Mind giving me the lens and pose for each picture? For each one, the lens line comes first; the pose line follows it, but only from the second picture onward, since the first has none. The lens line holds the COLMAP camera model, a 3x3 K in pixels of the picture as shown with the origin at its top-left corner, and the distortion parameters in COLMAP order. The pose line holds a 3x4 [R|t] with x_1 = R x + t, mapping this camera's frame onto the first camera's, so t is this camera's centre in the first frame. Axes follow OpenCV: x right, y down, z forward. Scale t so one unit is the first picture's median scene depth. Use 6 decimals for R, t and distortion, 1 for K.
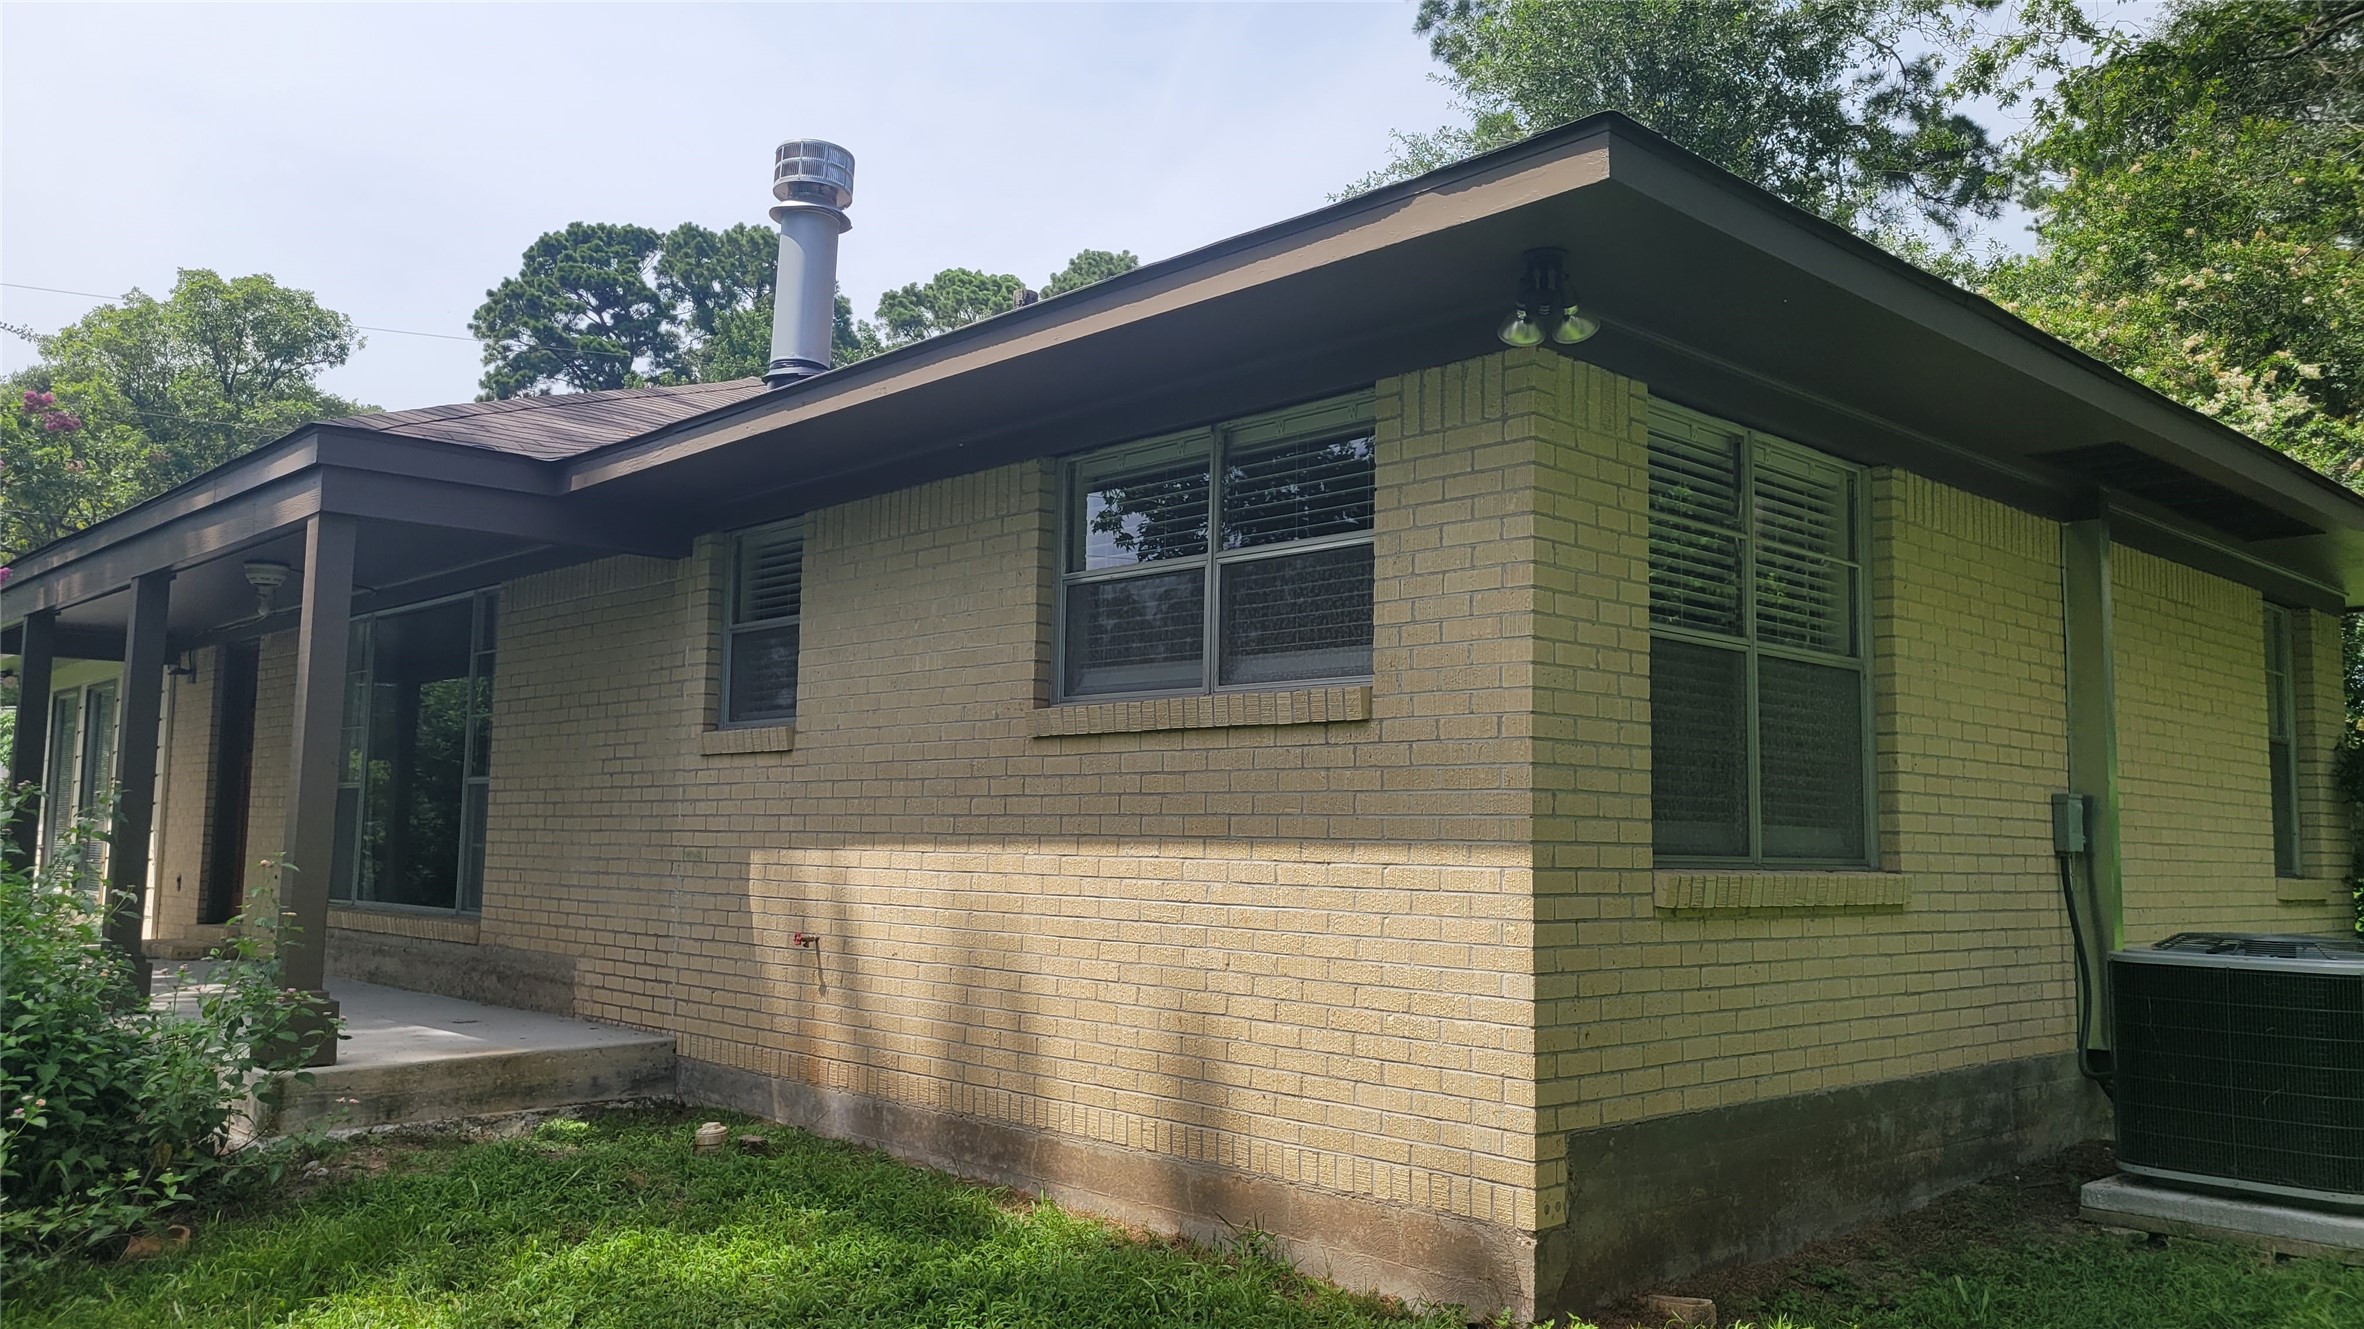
lens RADIAL K [[1652.3, 0, 1183.1], [0, 1652.3, 668.6], [0, 0, 1]] dist [0.046359, -0.028461]
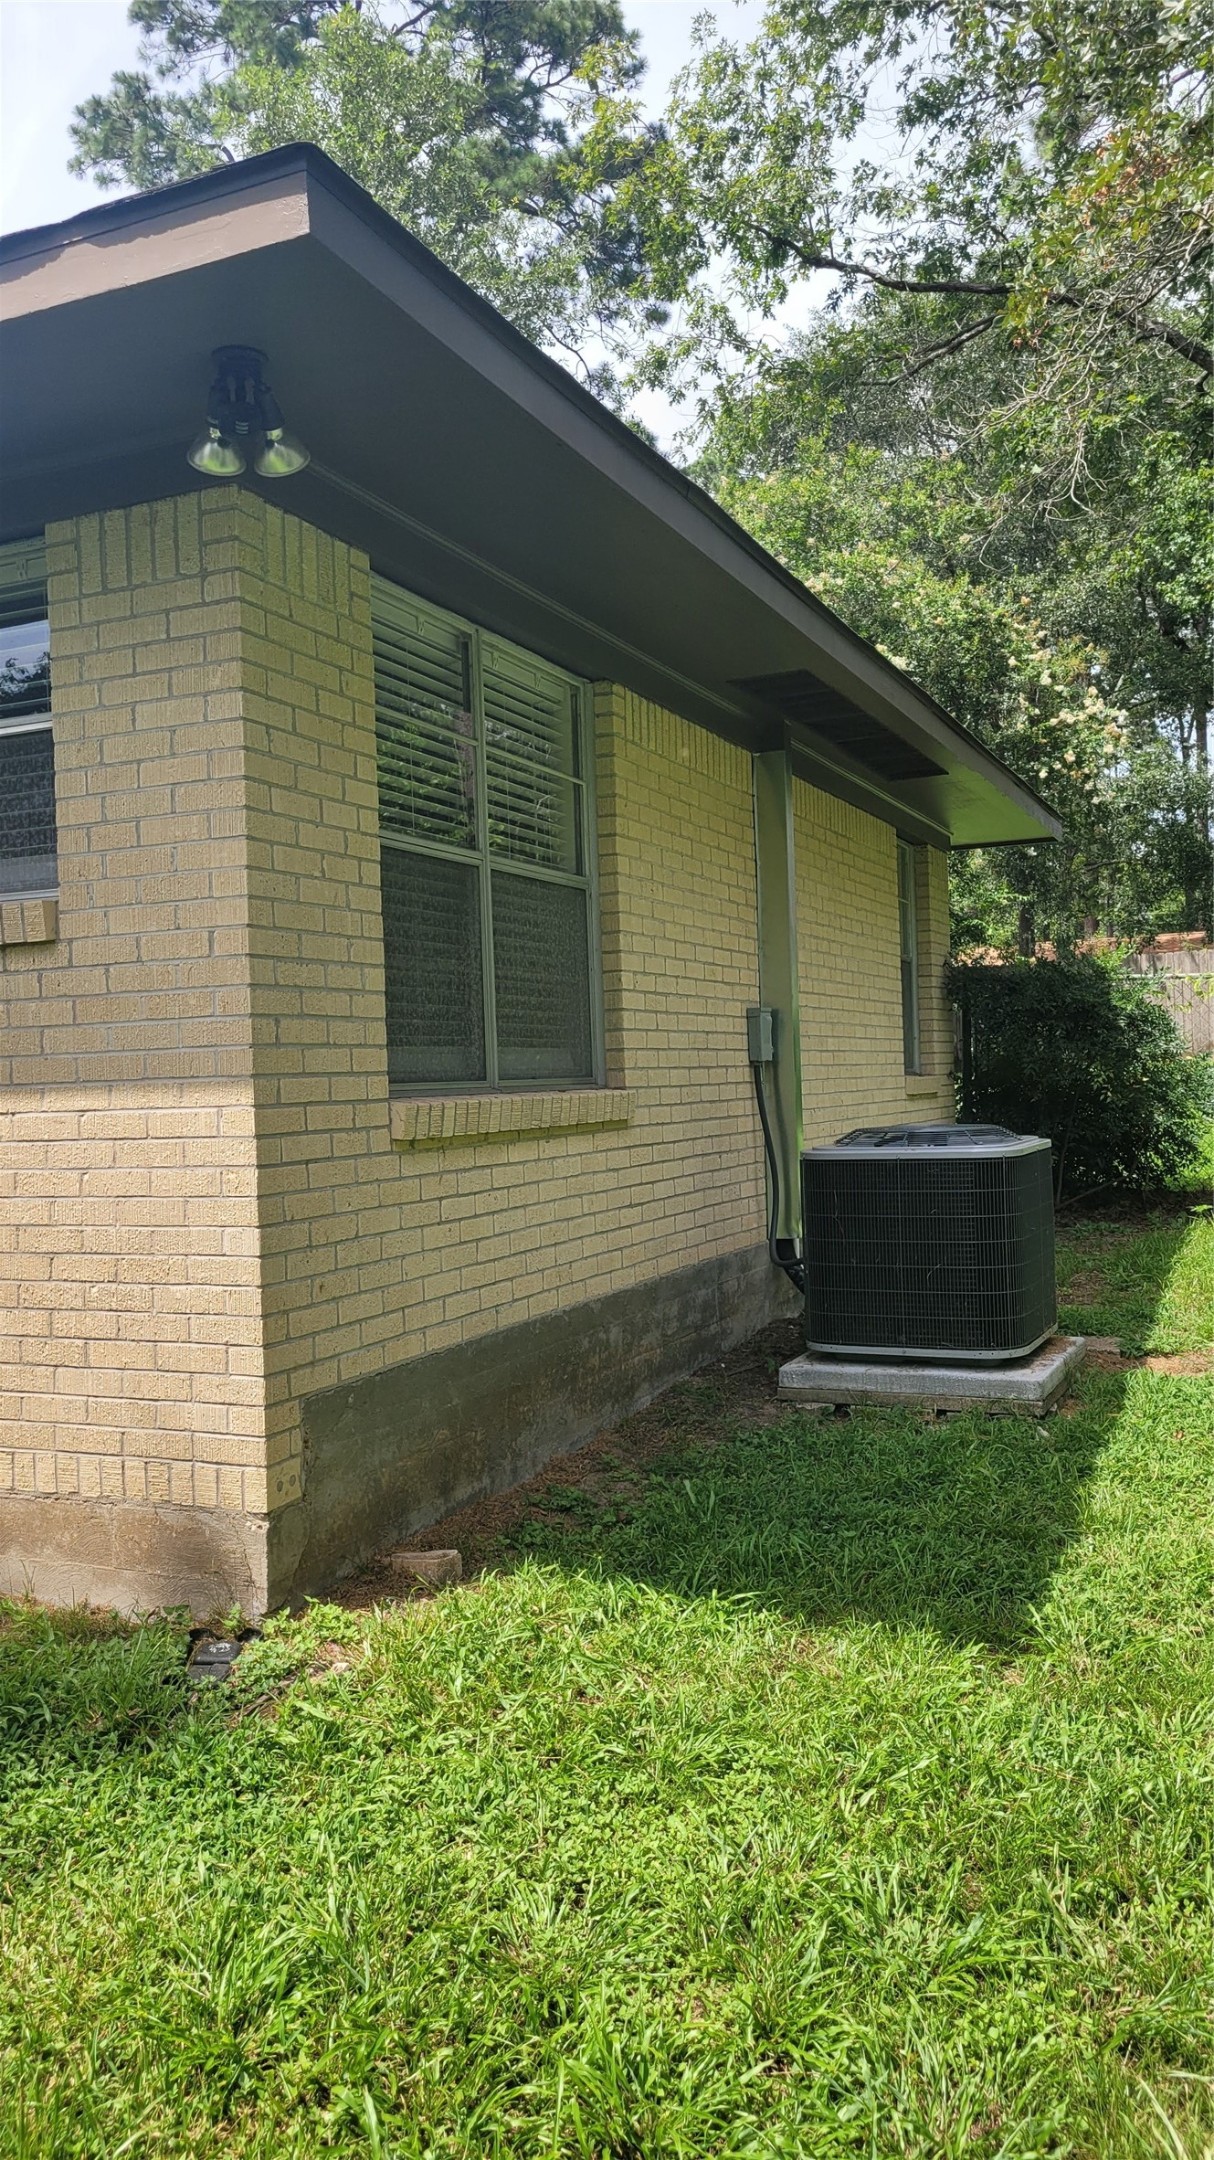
lens RADIAL K [[1509.7, 0, 610.0], [0, 1509.7, 1097.8], [0, 0, 1]] dist [0.046359, -0.028461]
pose [[0.912543, -0.054047, 0.405393, 0.052902], [0.006825, 0.993104, 0.117038, 0.021980], [-0.408923, -0.104036, 0.906619, 0.182678]]
